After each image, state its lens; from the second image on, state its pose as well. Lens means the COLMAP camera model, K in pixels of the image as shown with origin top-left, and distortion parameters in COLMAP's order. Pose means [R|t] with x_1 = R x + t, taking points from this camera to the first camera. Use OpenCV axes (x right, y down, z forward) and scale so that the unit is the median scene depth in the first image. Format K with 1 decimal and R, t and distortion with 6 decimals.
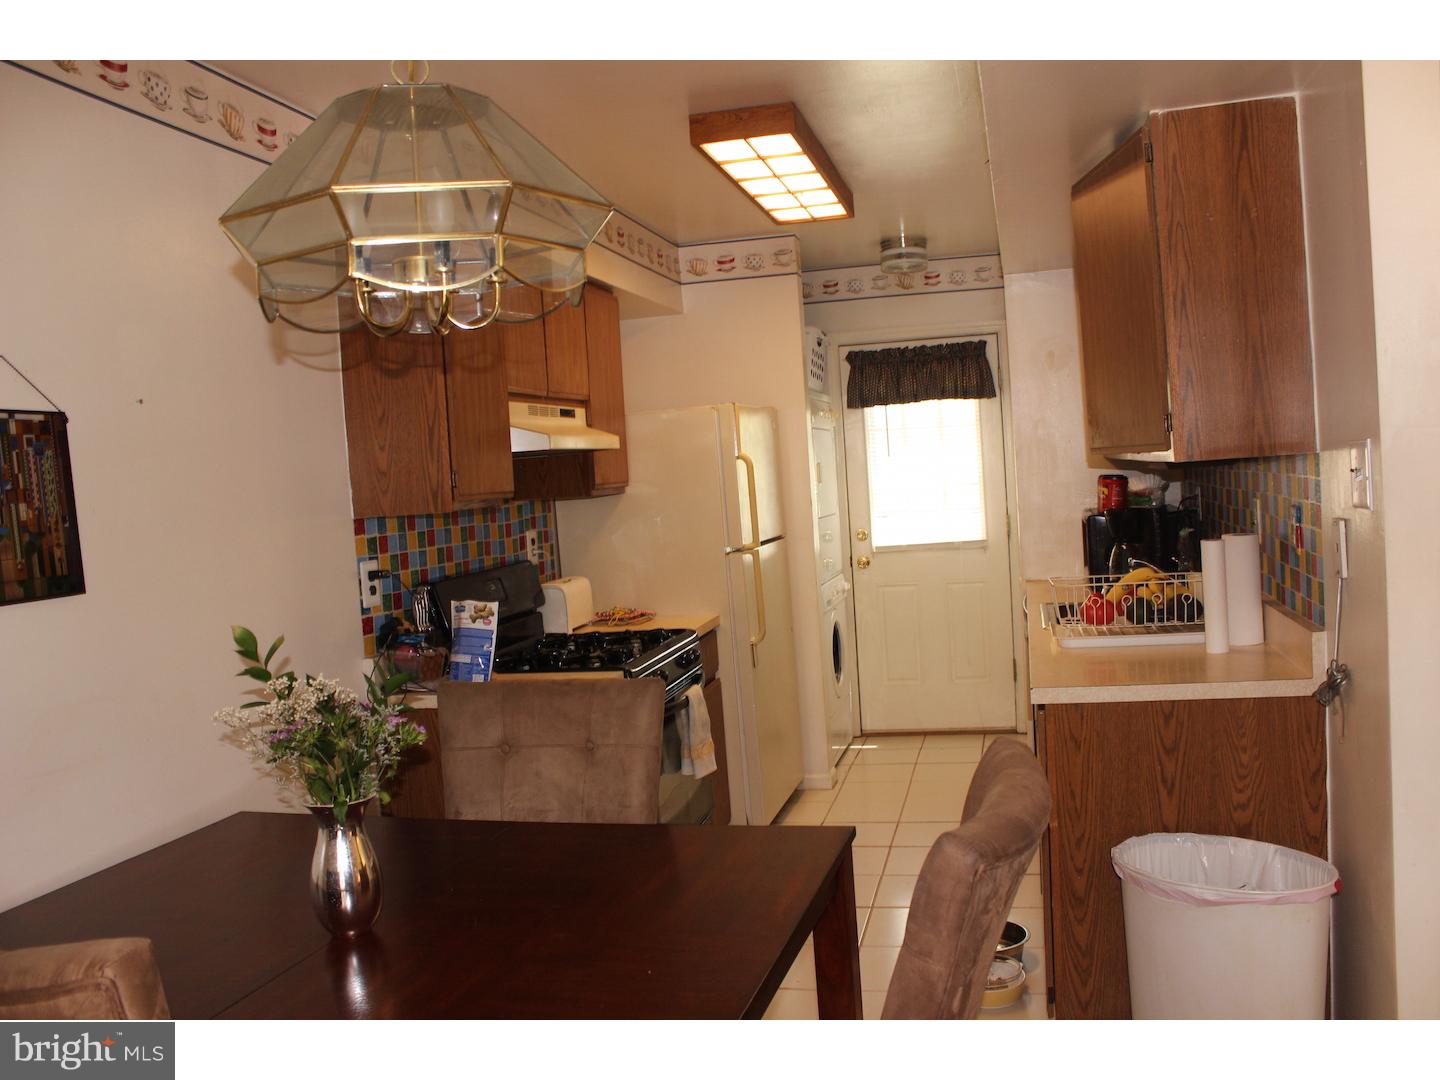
lens RADIAL K [[1197.9, 0, 720.0], [0, 1197.9, 540.0], [0, 0, 1]] dist [-0.146427, 0.138064]
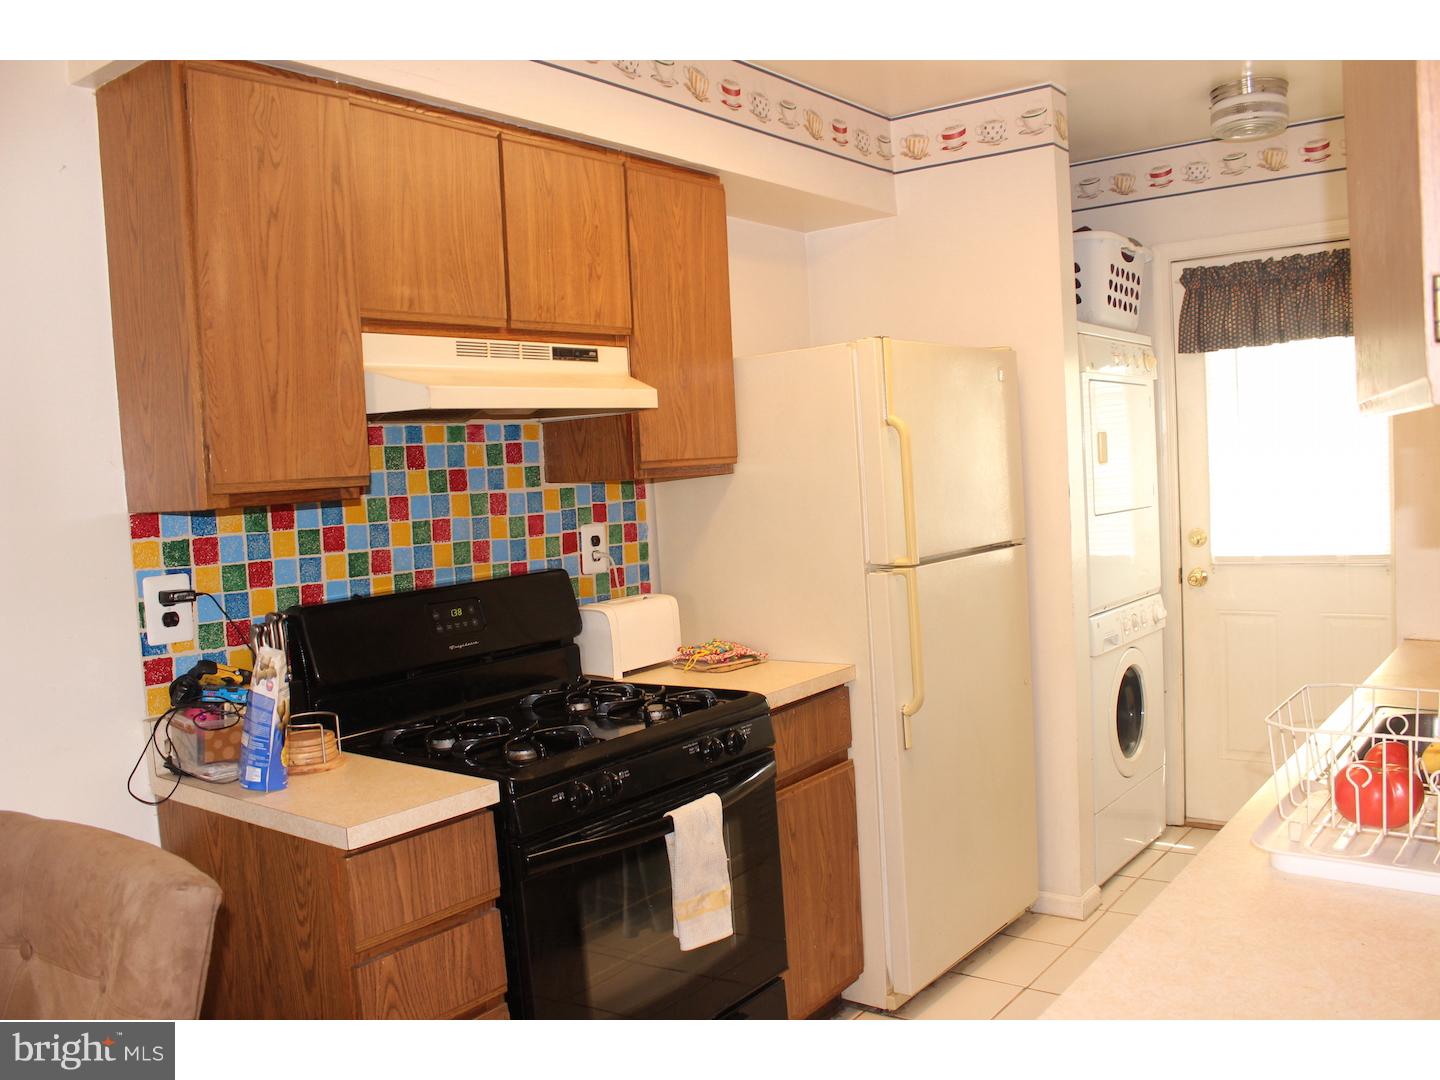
lens RADIAL K [[1197.9, 0, 720.0], [0, 1197.9, 540.0], [0, 0, 1]] dist [-0.146427, 0.138064]
pose [[0.916136, 0.046875, -0.398117, 0.205463], [-0.033465, 0.998616, 0.040570, -0.032158], [0.399468, -0.023845, 0.916437, 0.411697]]
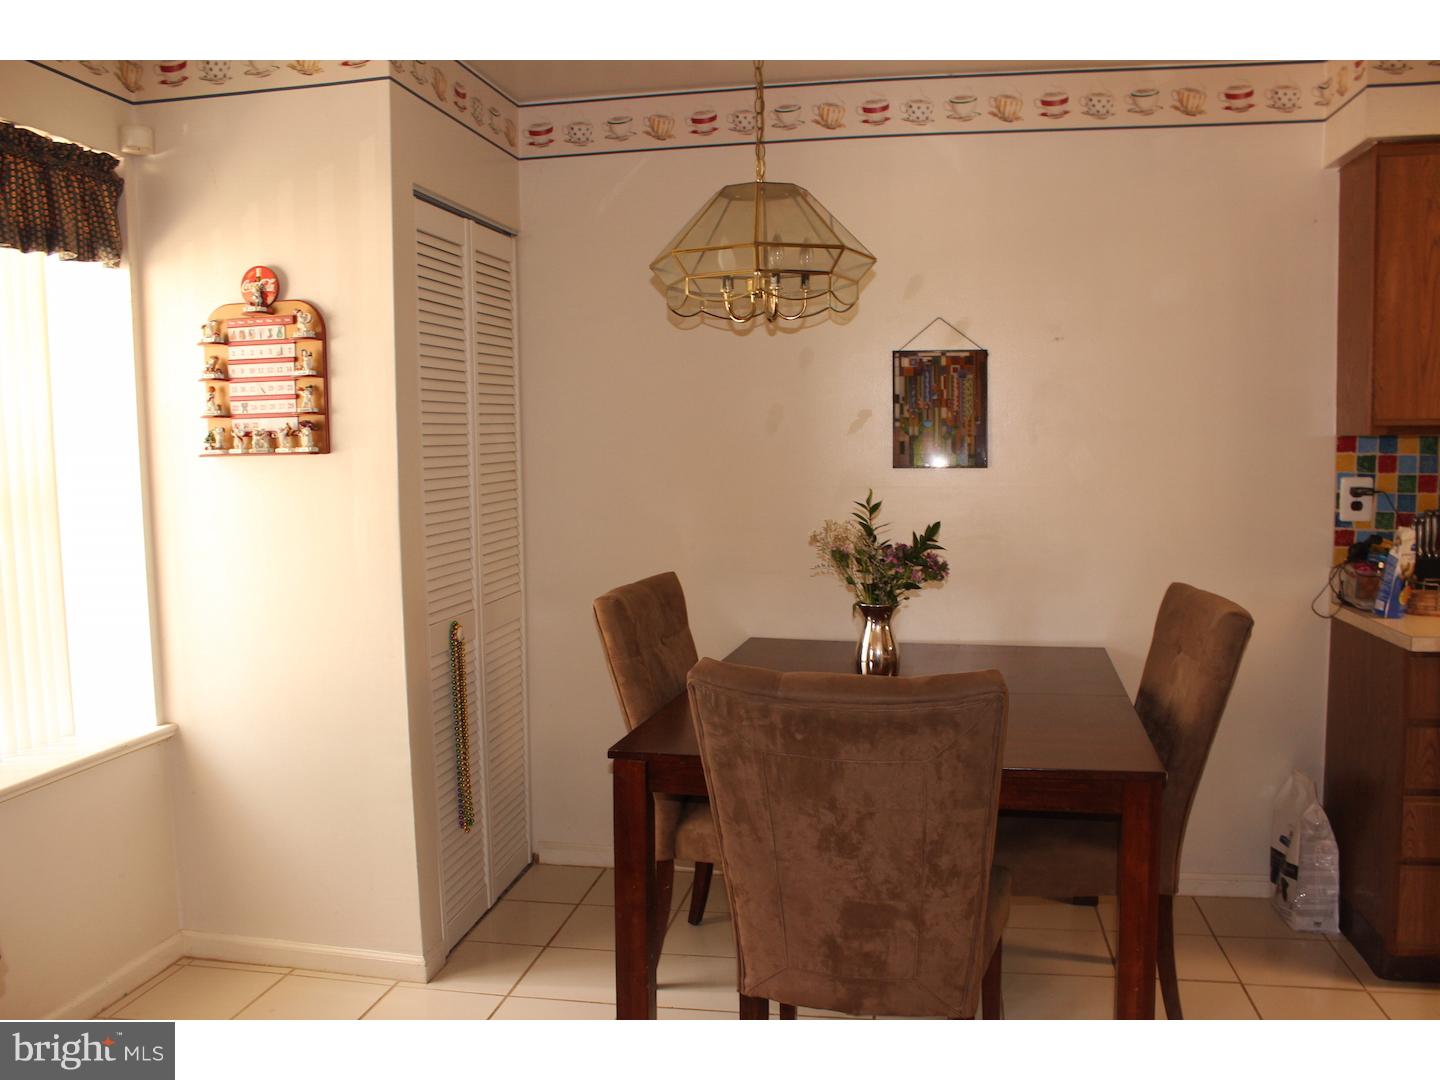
lens RADIAL K [[1197.9, 0, 720.0], [0, 1197.9, 540.0], [0, 0, 1]] dist [-0.146427, 0.138064]
pose [[0.066253, 0.151500, -0.986234, 0.547459], [-0.049375, 0.987693, 0.148407, -0.041626], [0.996580, 0.038862, 0.072918, 0.291548]]
